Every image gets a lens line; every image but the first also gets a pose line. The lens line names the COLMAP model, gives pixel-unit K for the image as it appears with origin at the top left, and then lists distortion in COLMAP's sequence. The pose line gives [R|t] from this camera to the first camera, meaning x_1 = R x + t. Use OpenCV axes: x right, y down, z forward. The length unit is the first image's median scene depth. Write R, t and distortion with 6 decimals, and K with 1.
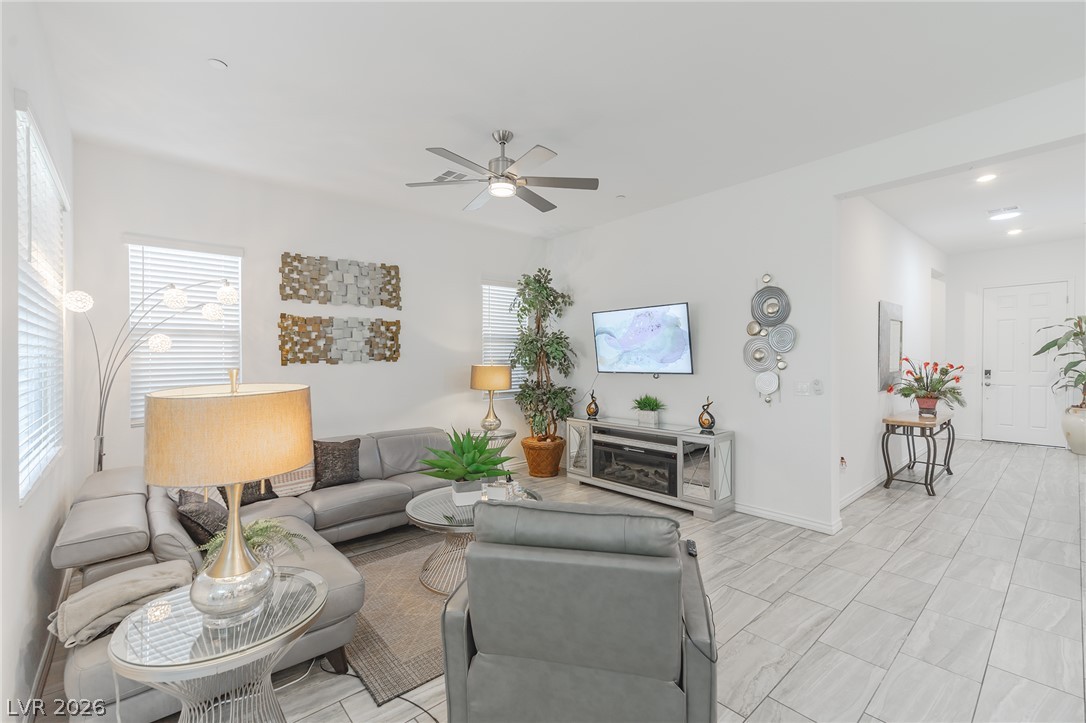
lens RADIAL K [[441.5, 0, 583.1], [0, 441.5, 362.0], [0, 0, 1]] dist [0.024943, -0.010480]
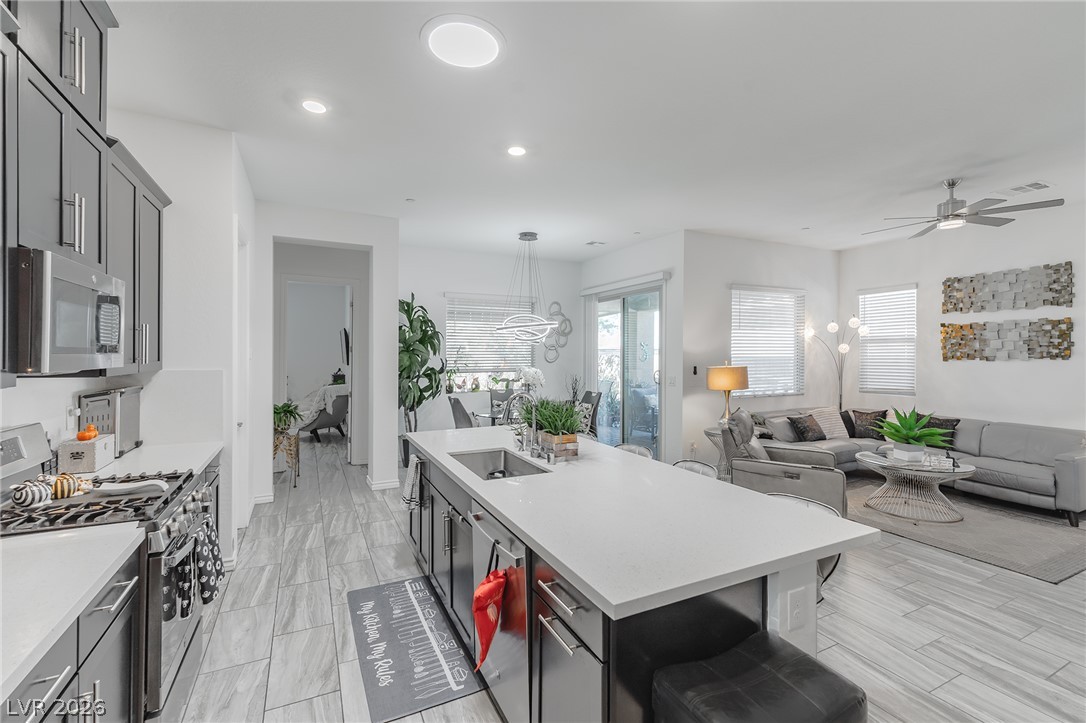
lens RADIAL K [[459.7, 0, 528.3], [0, 459.7, 357.8], [0, 0, 1]] dist [0.000680, -0.000398]
pose [[-0.285117, 0.015132, -0.958373, 1.026658], [-0.003612, 0.999851, 0.016861, -0.021038], [0.958486, 0.008269, -0.285020, 0.171492]]
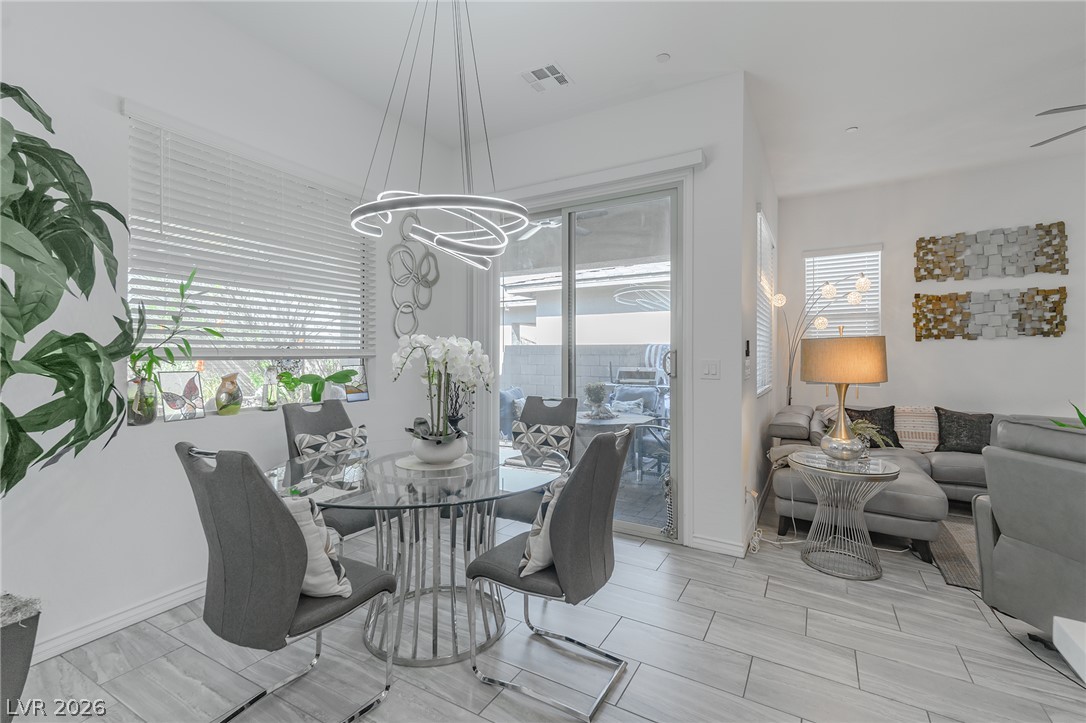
lens RADIAL K [[504.3, 0, 529.3], [0, 504.3, 349.0], [0, 0, 1]] dist [0.040468, -0.018288]
pose [[0.263680, -0.001751, -0.964609, 0.289307], [-0.009701, 0.999943, -0.004466, 0.041543], [0.964561, 0.010535, 0.263648, -0.251603]]
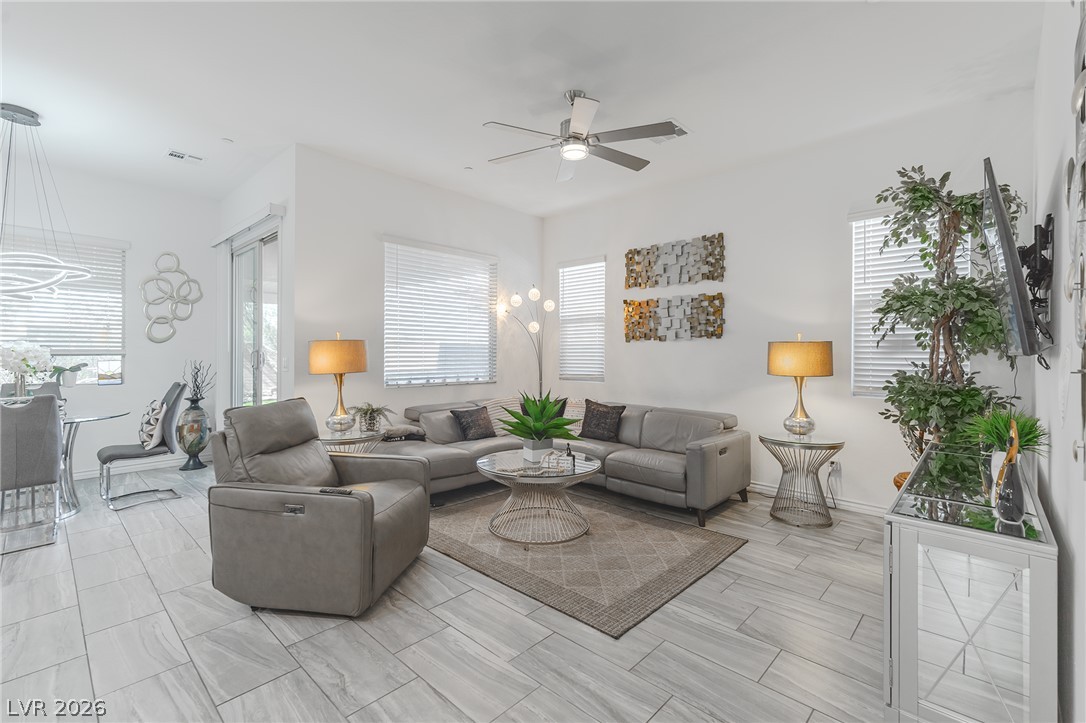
lens RADIAL K [[484.9, 0, 522.6], [0, 484.9, 352.5], [0, 0, 1]] dist [0.015858, -0.000699]
pose [[0.071162, 0.008650, -0.997427, 0.635672], [-0.012452, 0.999892, 0.007783, 0.029408], [0.997387, 0.011866, 0.071262, 0.602188]]
